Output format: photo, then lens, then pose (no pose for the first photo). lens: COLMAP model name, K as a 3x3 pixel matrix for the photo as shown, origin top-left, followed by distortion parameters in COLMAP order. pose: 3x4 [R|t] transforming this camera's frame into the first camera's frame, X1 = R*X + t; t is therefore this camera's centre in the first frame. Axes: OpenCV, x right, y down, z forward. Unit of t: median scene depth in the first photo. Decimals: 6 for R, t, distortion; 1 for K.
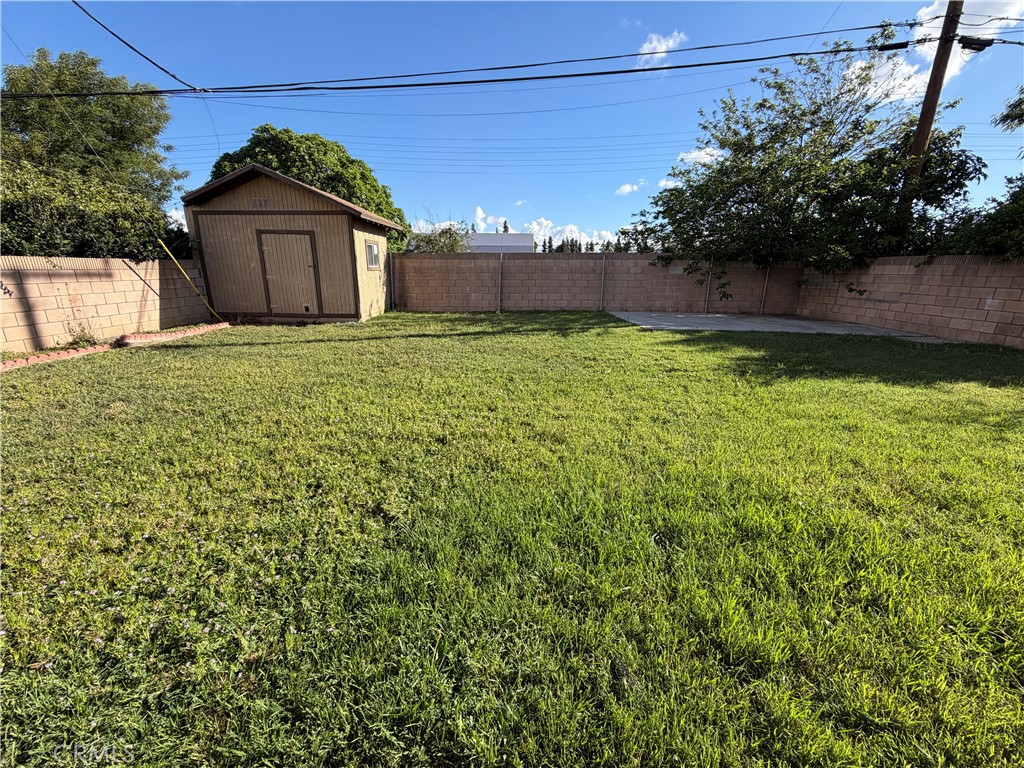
lens RADIAL K [[407.4, 0, 508.5], [0, 407.4, 381.6], [0, 0, 1]] dist [-0.000767, -0.000033]
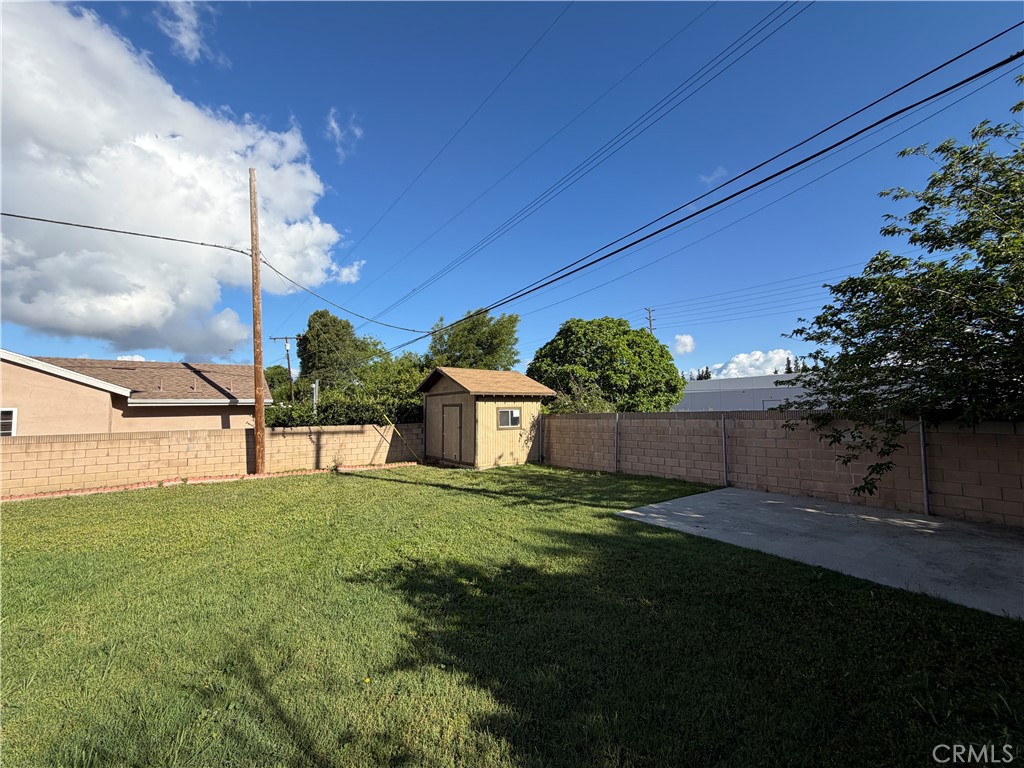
lens RADIAL K [[407.4, 0, 510.9], [0, 407.4, 384.2], [0, 0, 1]] dist [-0.000767, -0.000033]
pose [[0.615627, -0.069470, -0.784970, 0.853888], [-0.196204, 0.951226, -0.238061, -0.142096], [0.763222, 0.300571, 0.571970, 0.324221]]
